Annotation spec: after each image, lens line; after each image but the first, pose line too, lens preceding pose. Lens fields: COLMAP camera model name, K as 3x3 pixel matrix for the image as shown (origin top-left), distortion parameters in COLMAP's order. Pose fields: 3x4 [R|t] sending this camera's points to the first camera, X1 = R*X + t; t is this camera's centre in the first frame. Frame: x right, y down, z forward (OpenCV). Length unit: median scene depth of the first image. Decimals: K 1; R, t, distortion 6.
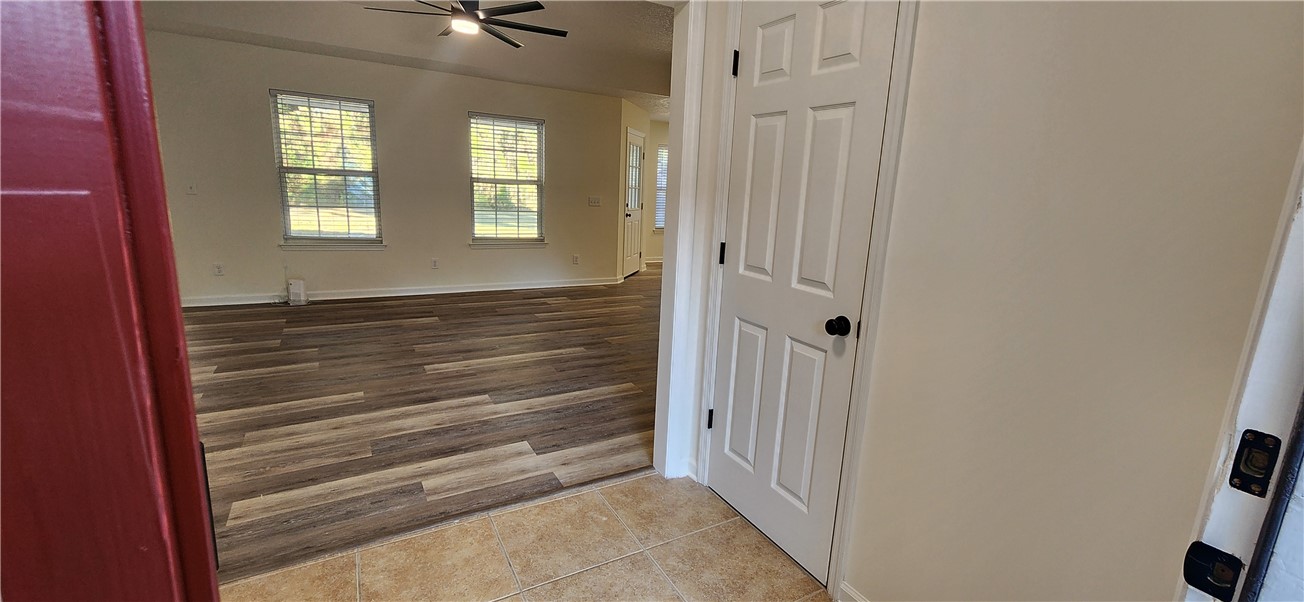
lens RADIAL K [[535.2, 0, 653.7], [0, 535.2, 296.9], [0, 0, 1]] dist [0.000477, 0.000005]
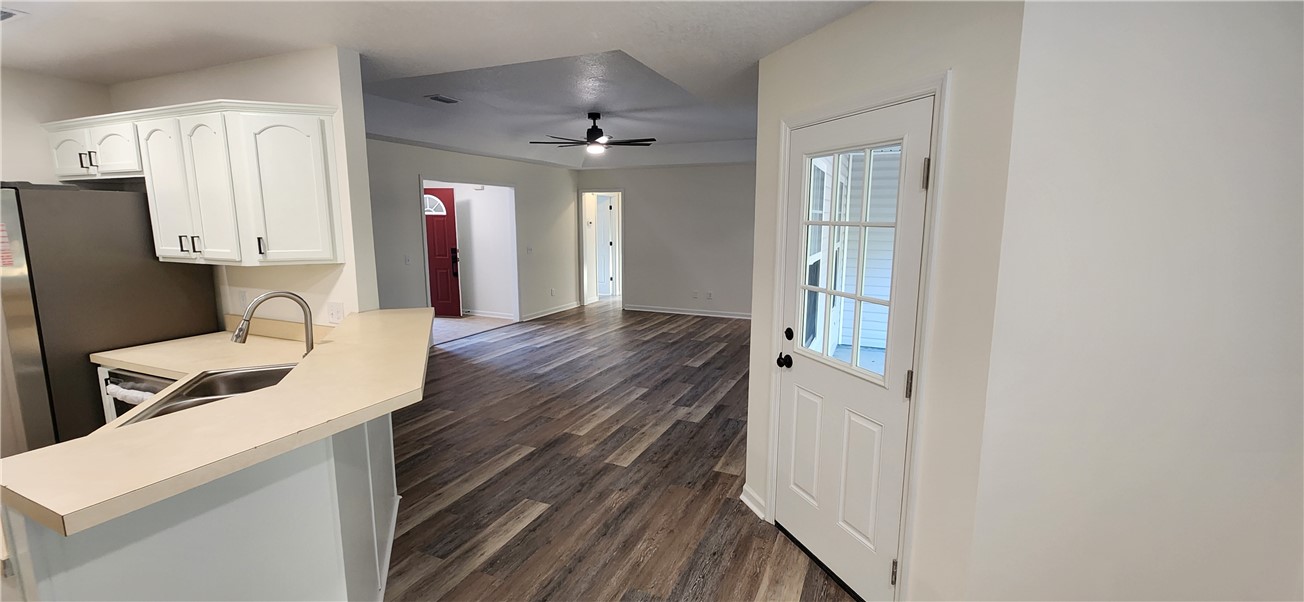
lens RADIAL K [[535.2, 0, 653.8], [0, 535.2, 302.9], [0, 0, 1]] dist [0.000477, 0.000005]
pose [[-0.807824, 0.038921, -0.588137, 0.366309], [-0.165890, 0.942471, 0.290224, -0.447959], [0.565598, 0.332016, -0.754894, 1.950535]]
